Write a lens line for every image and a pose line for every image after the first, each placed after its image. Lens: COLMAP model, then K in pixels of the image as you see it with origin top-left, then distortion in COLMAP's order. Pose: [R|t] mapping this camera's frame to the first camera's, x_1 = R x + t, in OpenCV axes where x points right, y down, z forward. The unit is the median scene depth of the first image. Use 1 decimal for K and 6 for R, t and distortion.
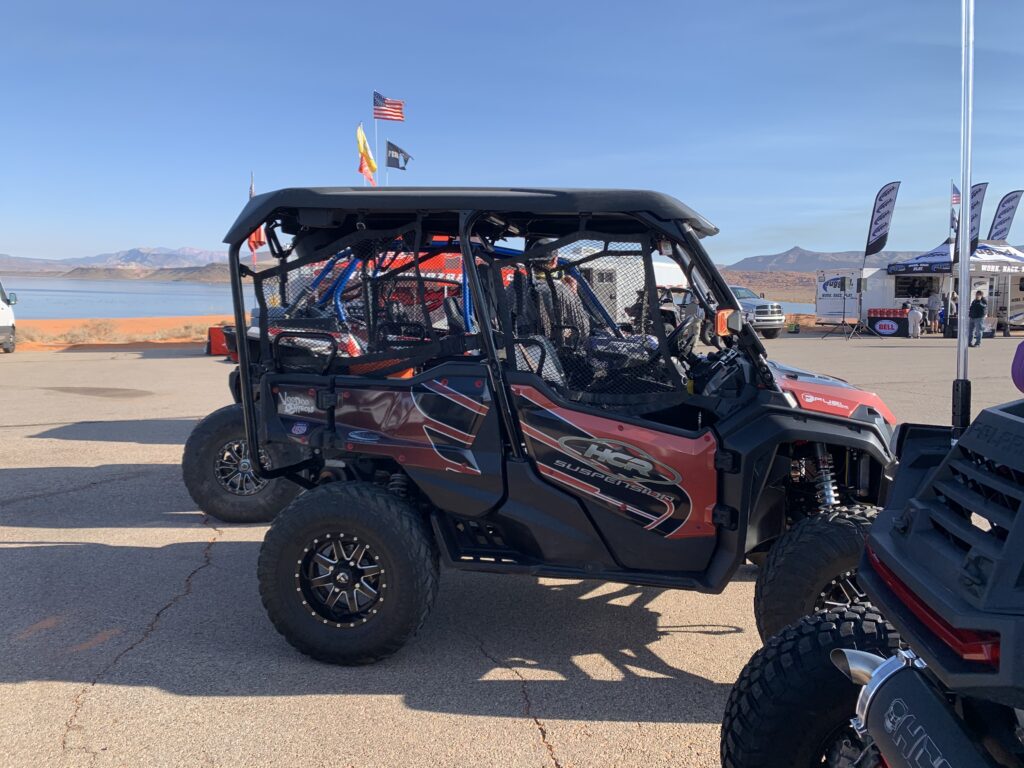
lens RADIAL K [[784.9, 0, 512.0], [0, 784.9, 384.0], [0, 0, 1]] dist [0.050680, -0.076814]
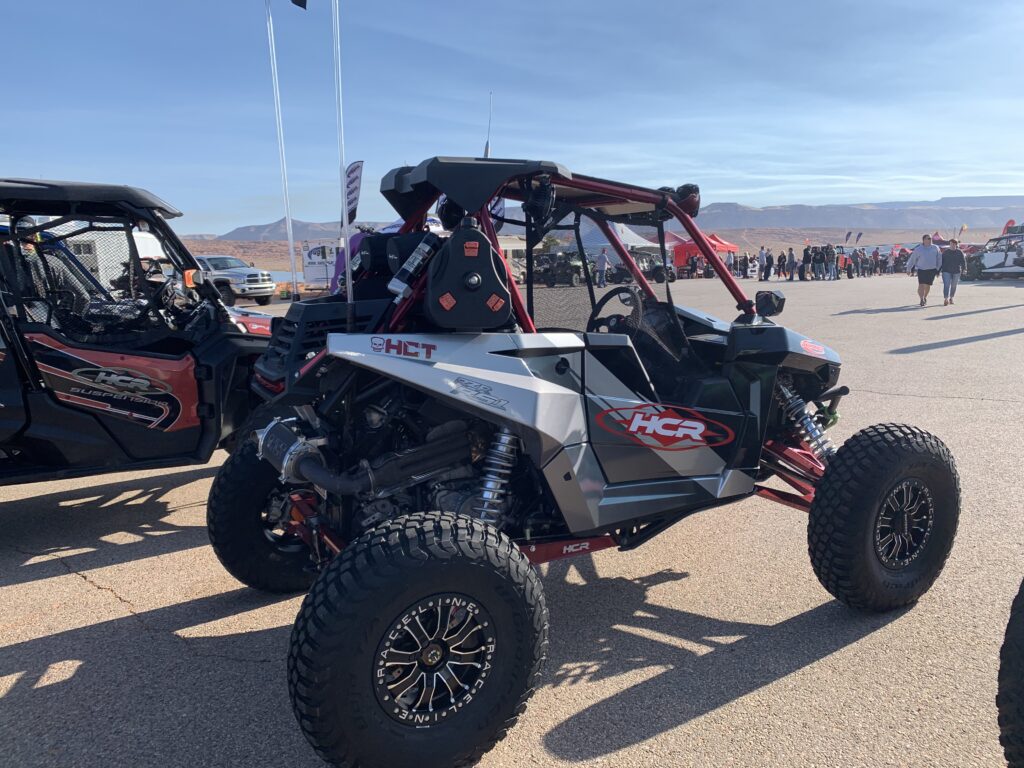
lens RADIAL K [[810.2, 0, 496.5], [0, 810.2, 370.8], [0, 0, 1]] dist [0.009955, 0.012934]
pose [[0.832895, -0.098509, 0.544593, -0.088612], [0.089466, 0.995054, 0.043162, 0.071943], [-0.546151, 0.012773, 0.837589, -0.525742]]
